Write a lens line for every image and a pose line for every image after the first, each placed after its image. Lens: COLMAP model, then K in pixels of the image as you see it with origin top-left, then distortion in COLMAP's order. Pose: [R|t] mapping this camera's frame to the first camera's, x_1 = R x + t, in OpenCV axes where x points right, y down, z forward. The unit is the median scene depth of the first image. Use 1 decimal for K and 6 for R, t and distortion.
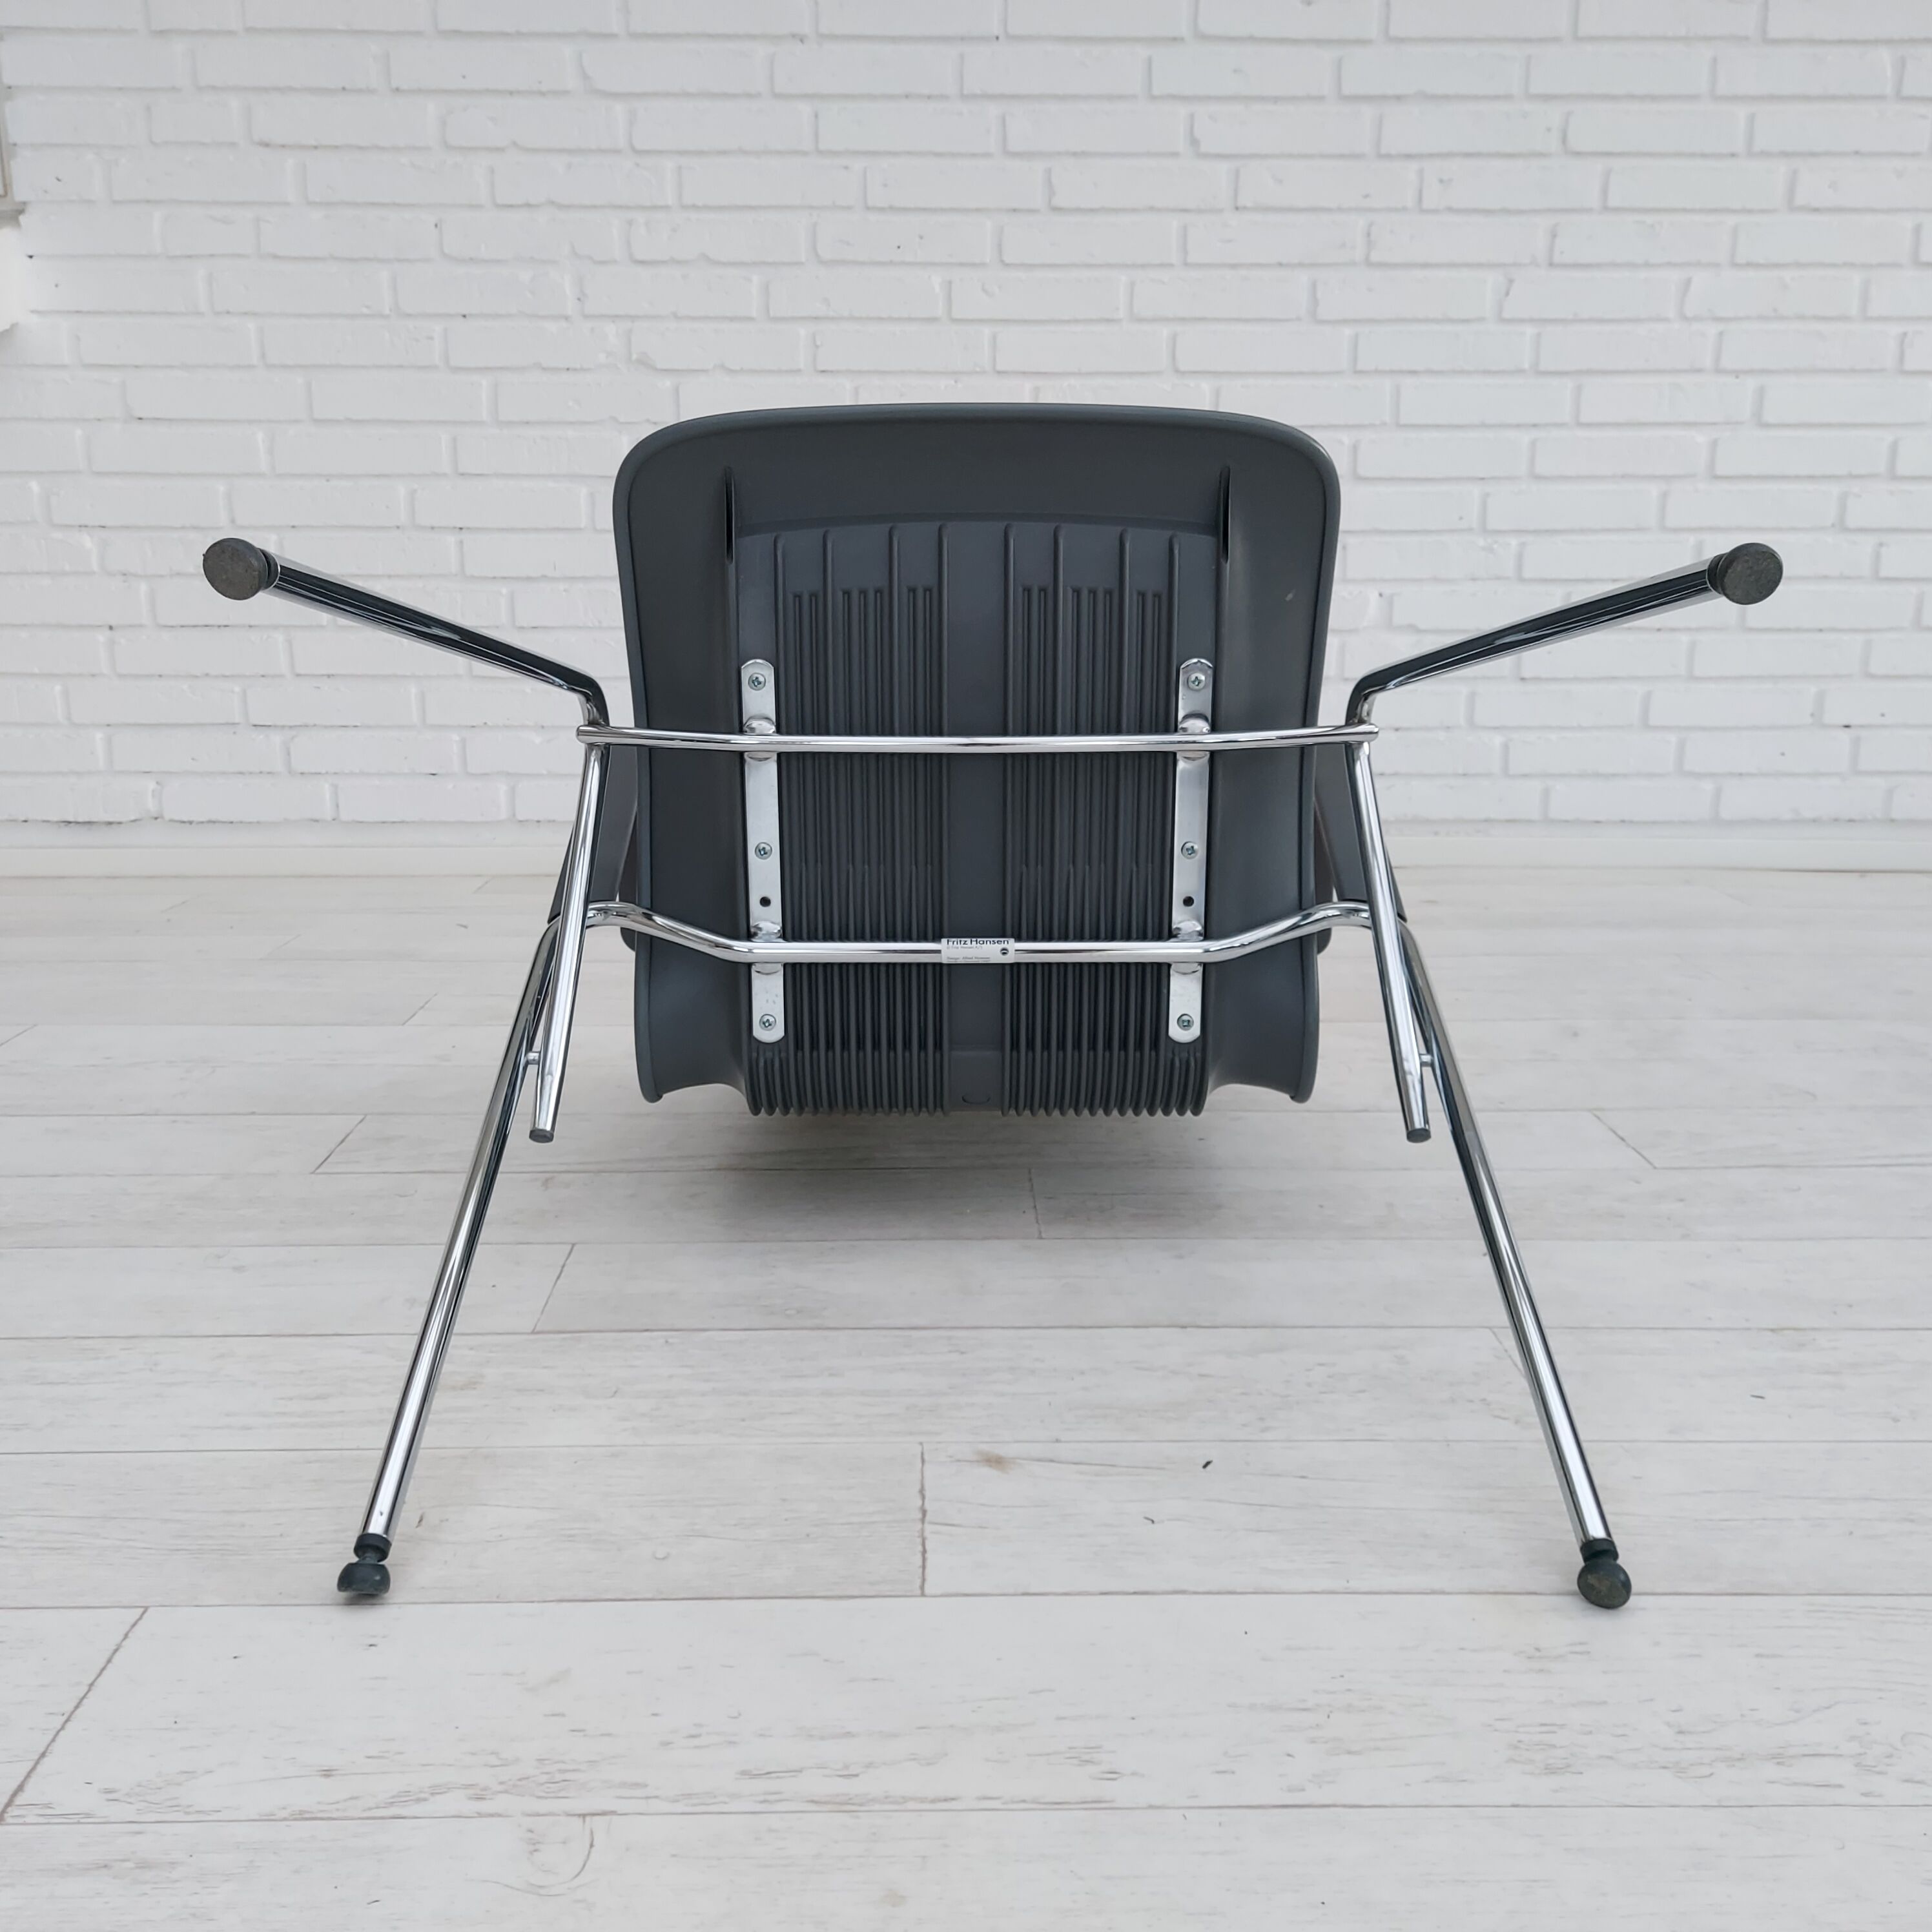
lens RADIAL K [[1922.2, 0, 936.5], [0, 1922.2, 973.1], [0, 0, 1]] dist [0.027143, 0.000000]
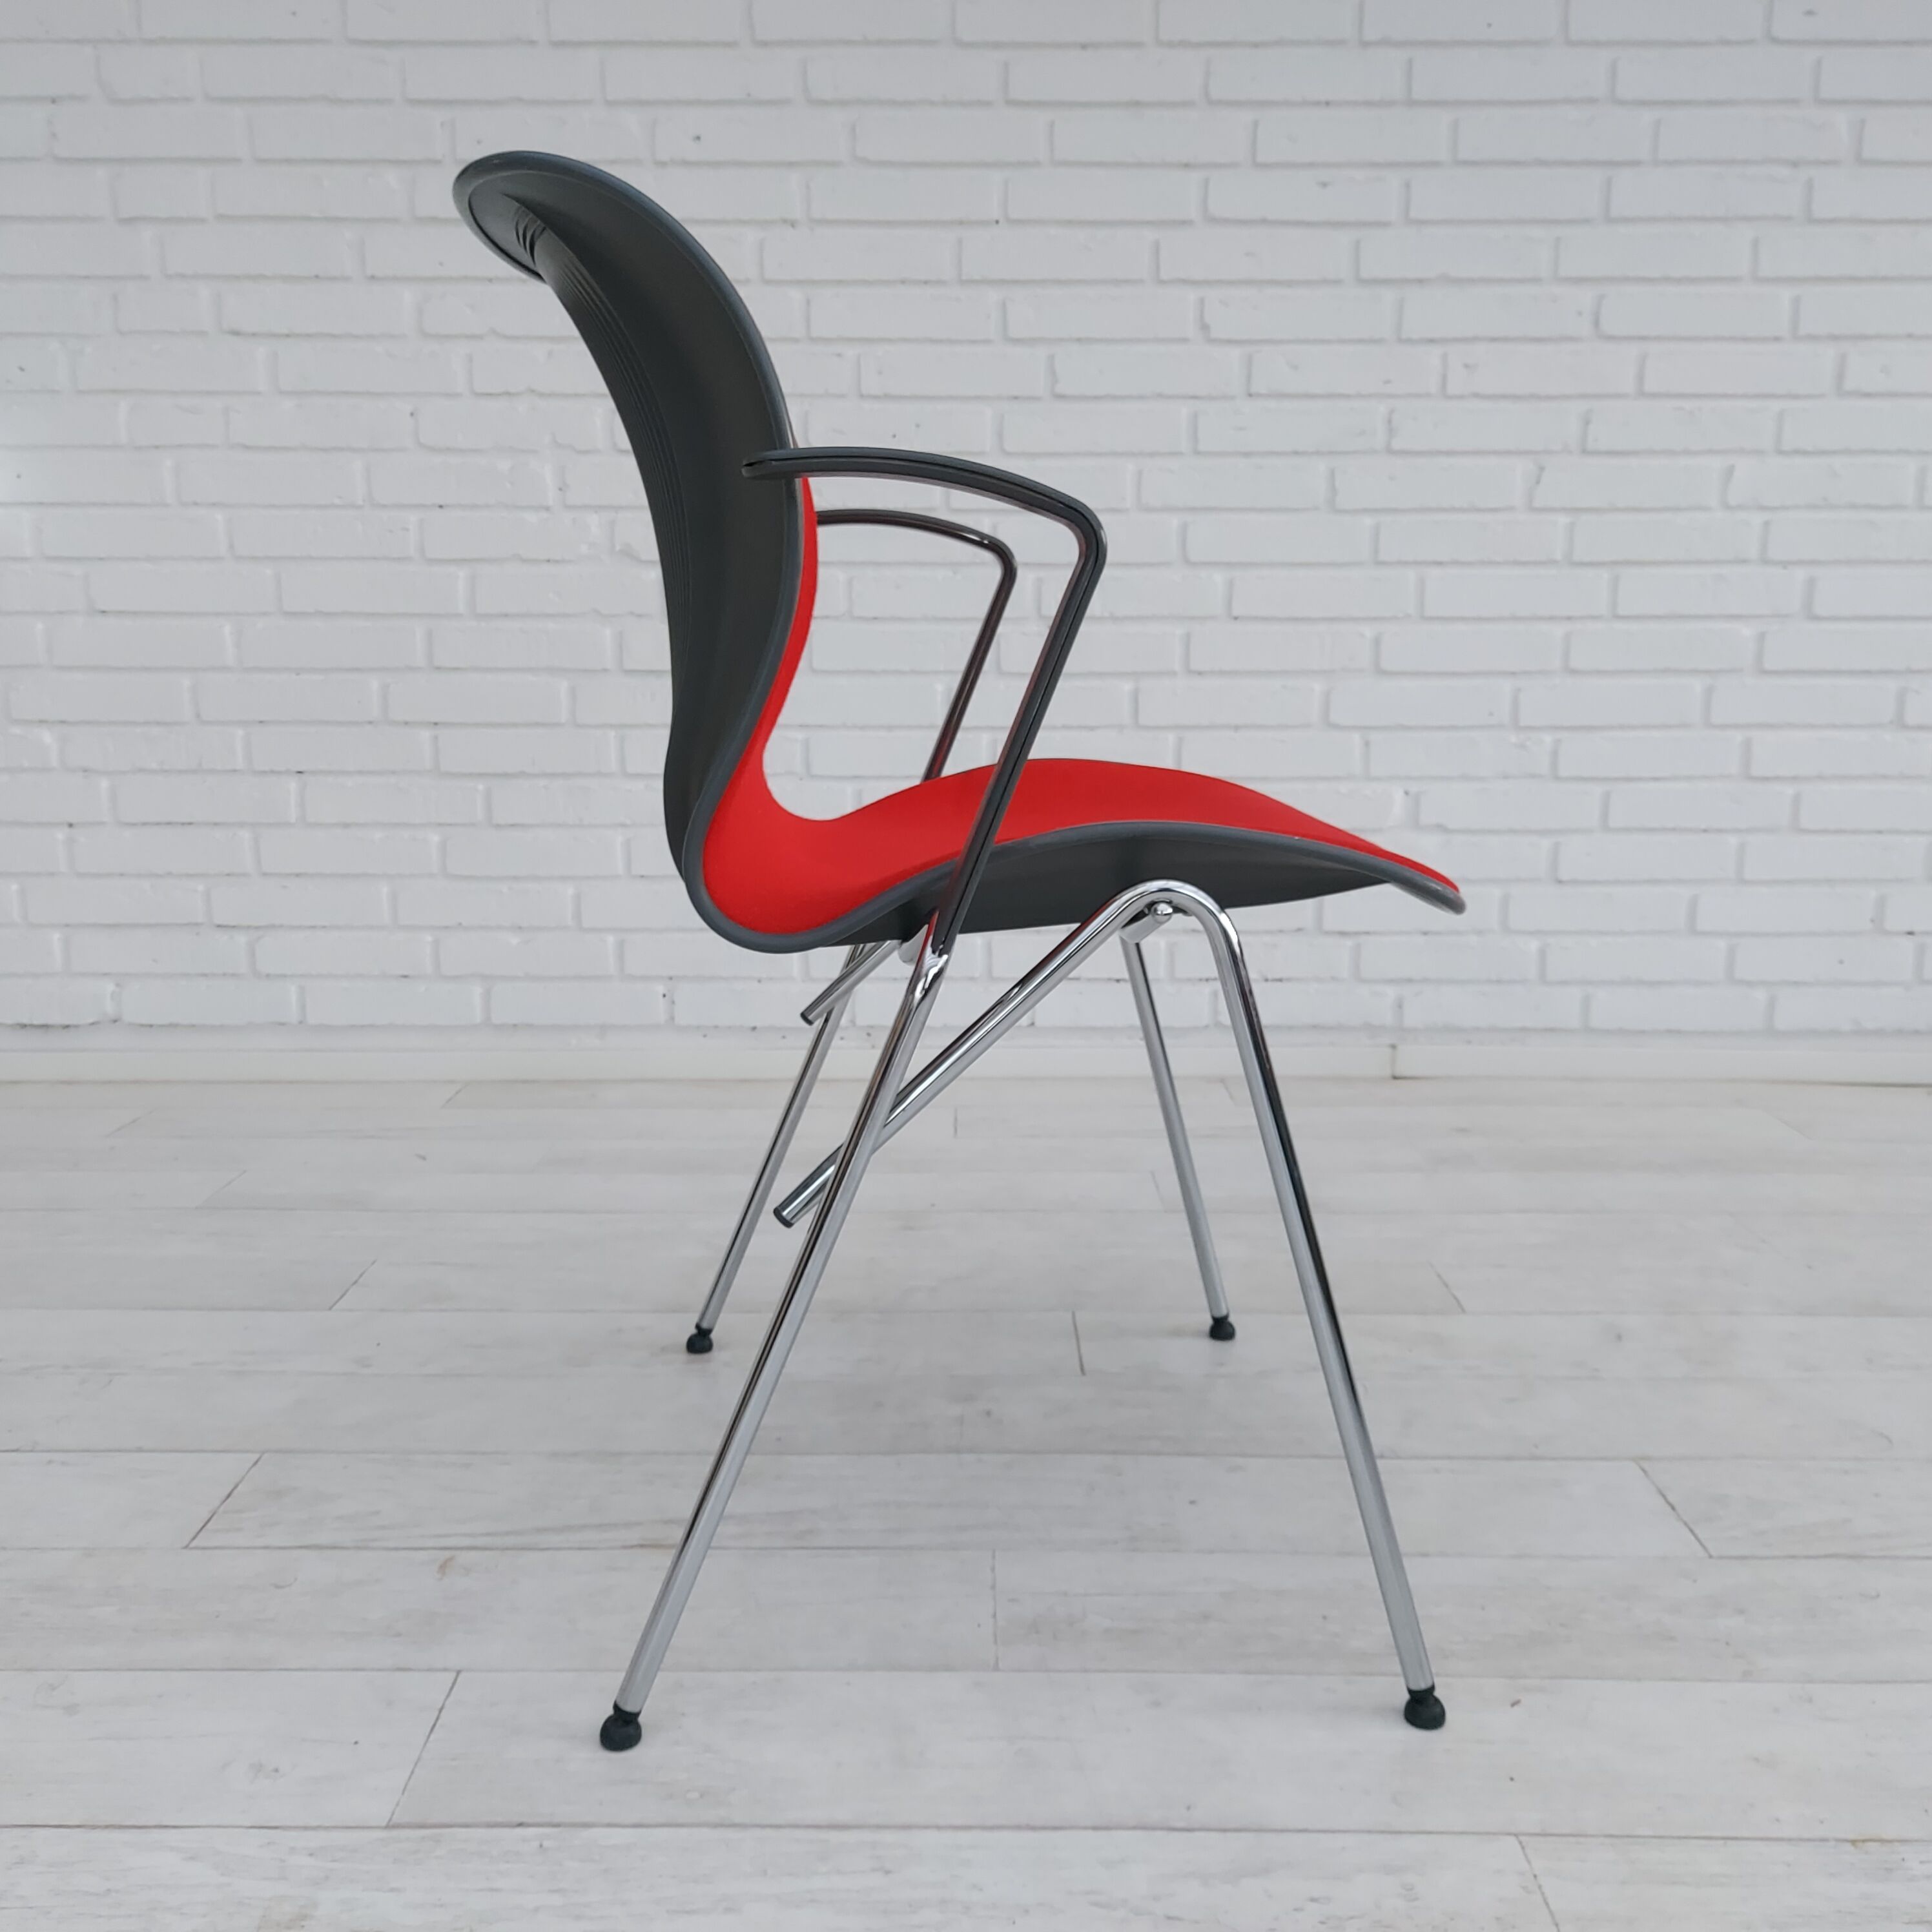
lens RADIAL K [[1922.2, 0, 935.2], [0, 1922.2, 967.9], [0, 0, 1]] dist [0.027143, 0.000000]
pose [[0.999727, 0.004095, -0.023006, 0.023206], [-0.005072, 0.999080, -0.042587, -0.071904], [0.022810, 0.042692, 0.998828, 0.060341]]
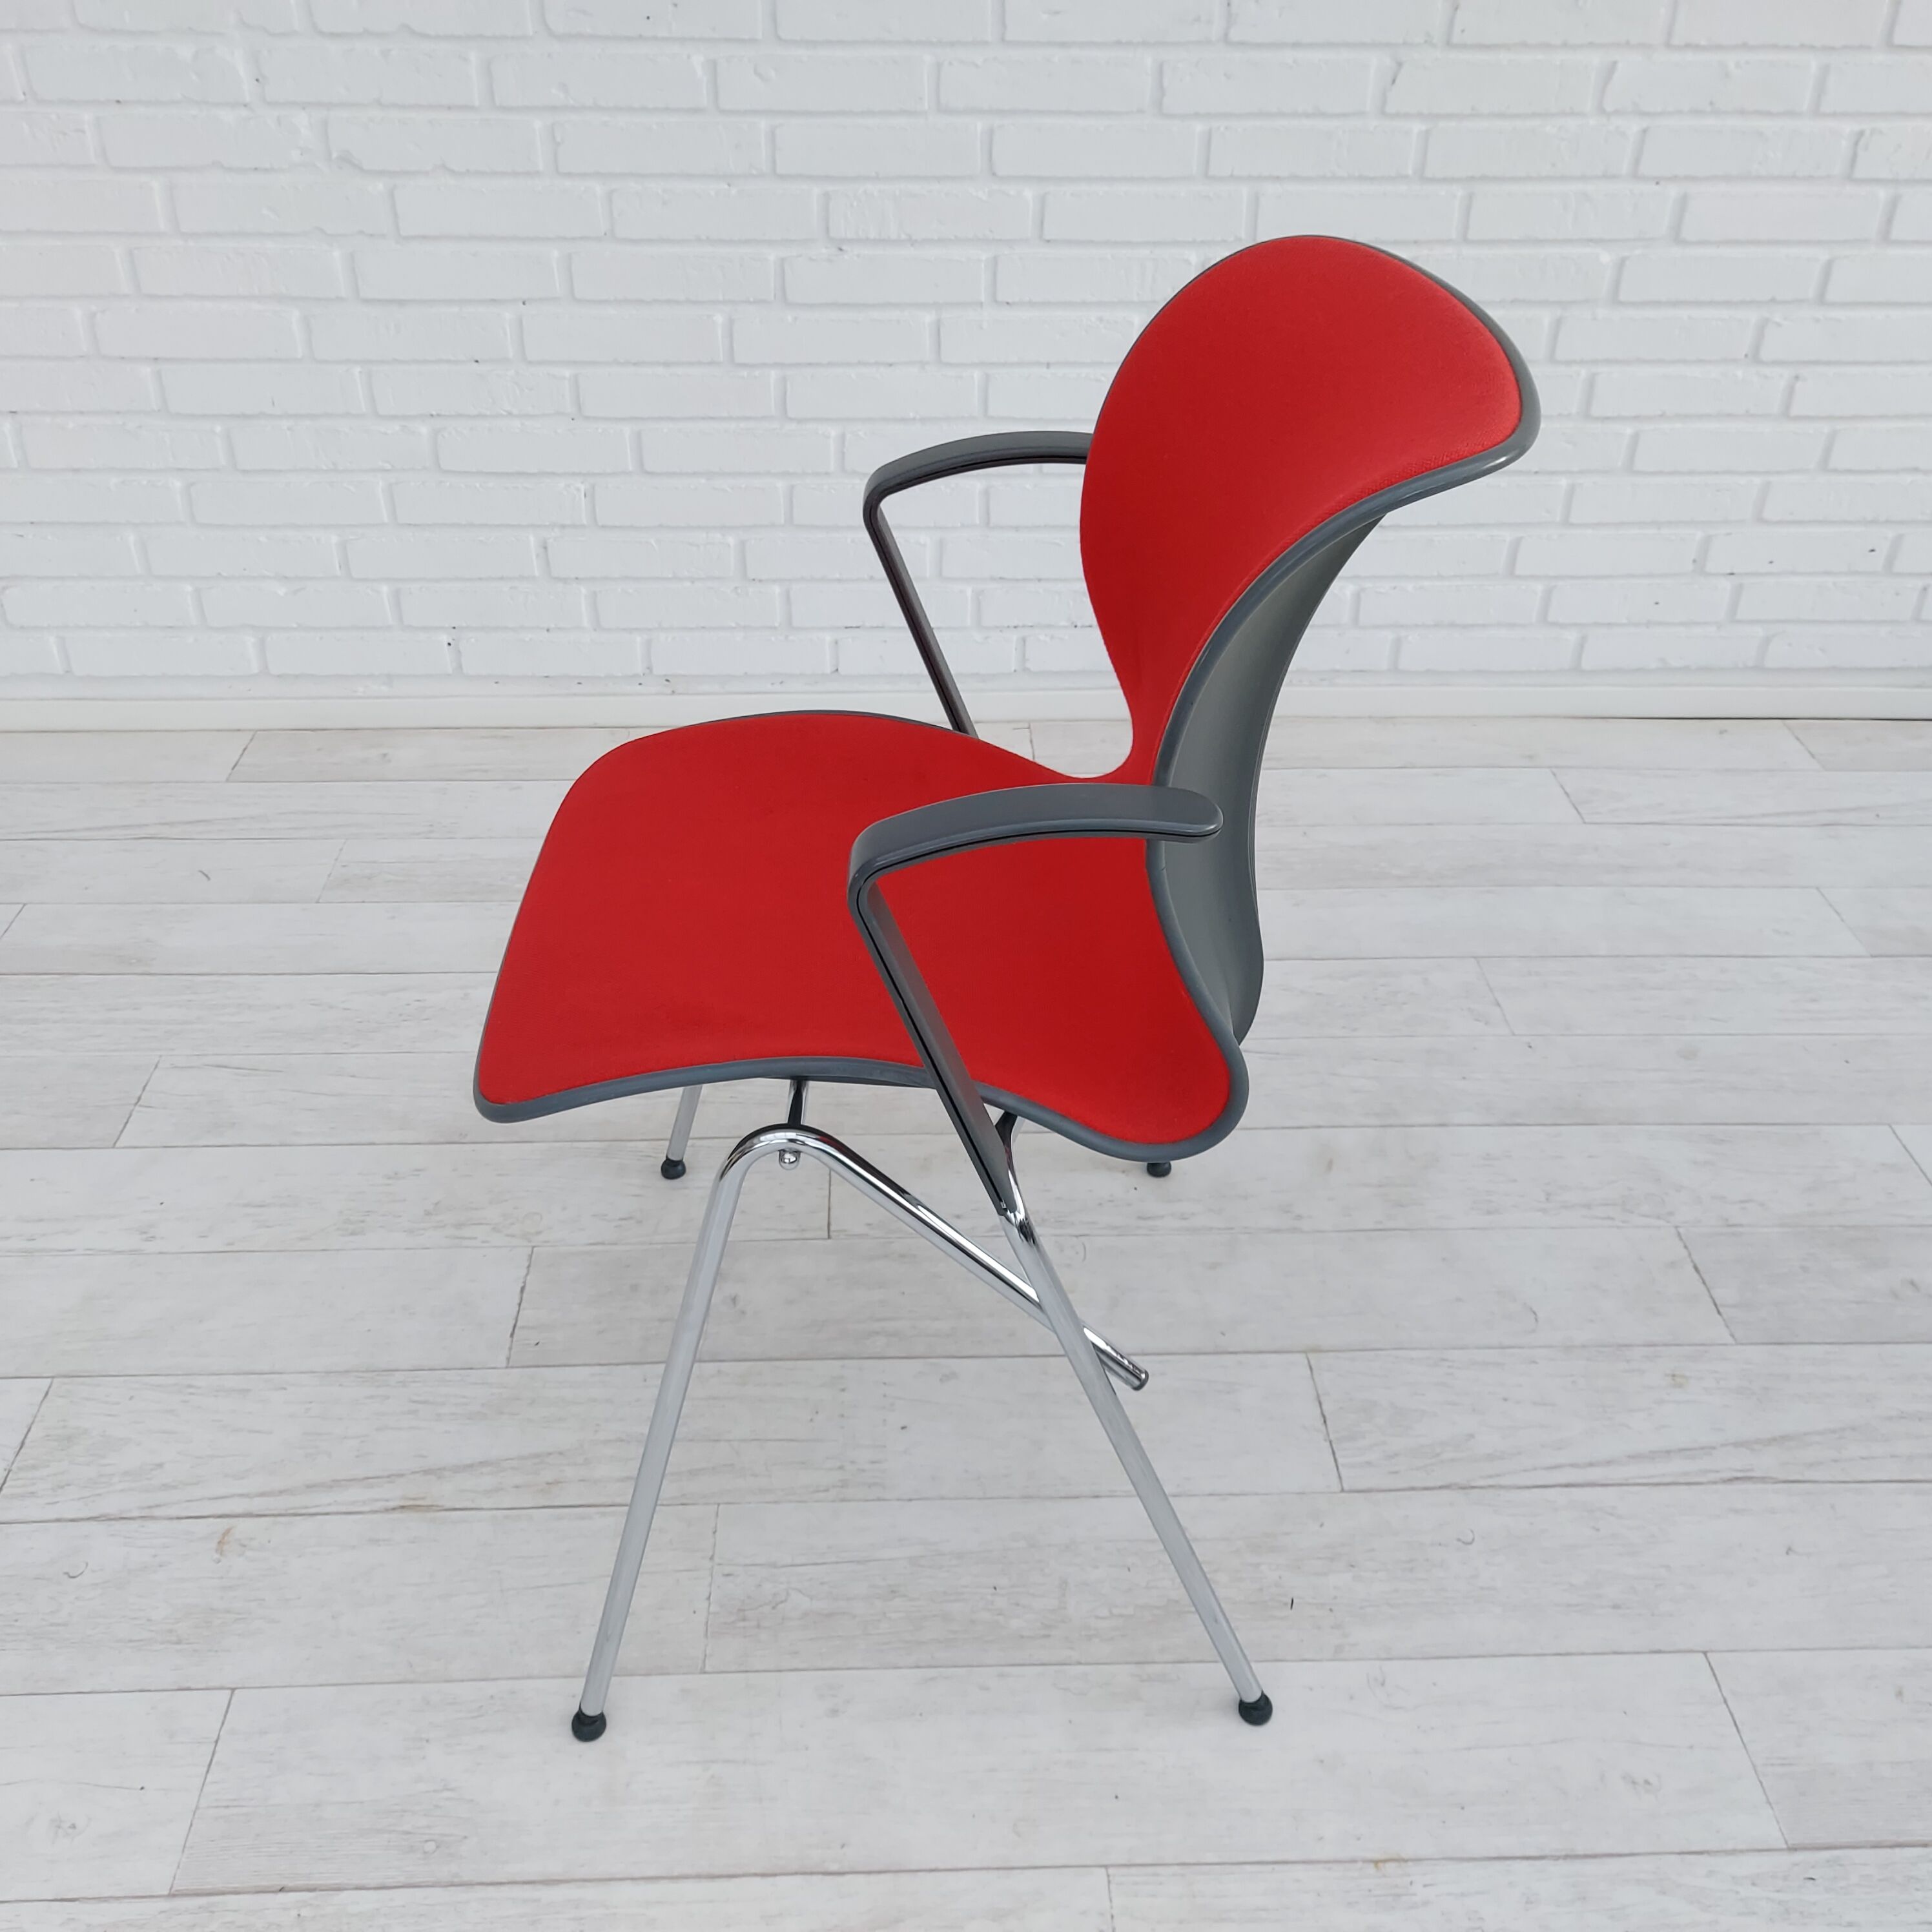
lens RADIAL K [[1922.2, 0, 945.6], [0, 1922.2, 990.0], [0, 0, 1]] dist [0.027143, 0.000000]
pose [[0.999674, -0.005829, 0.024867, 0.081111], [-0.003631, 0.931283, 0.364279, -0.289071], [-0.025282, -0.364250, 0.930958, 0.094364]]
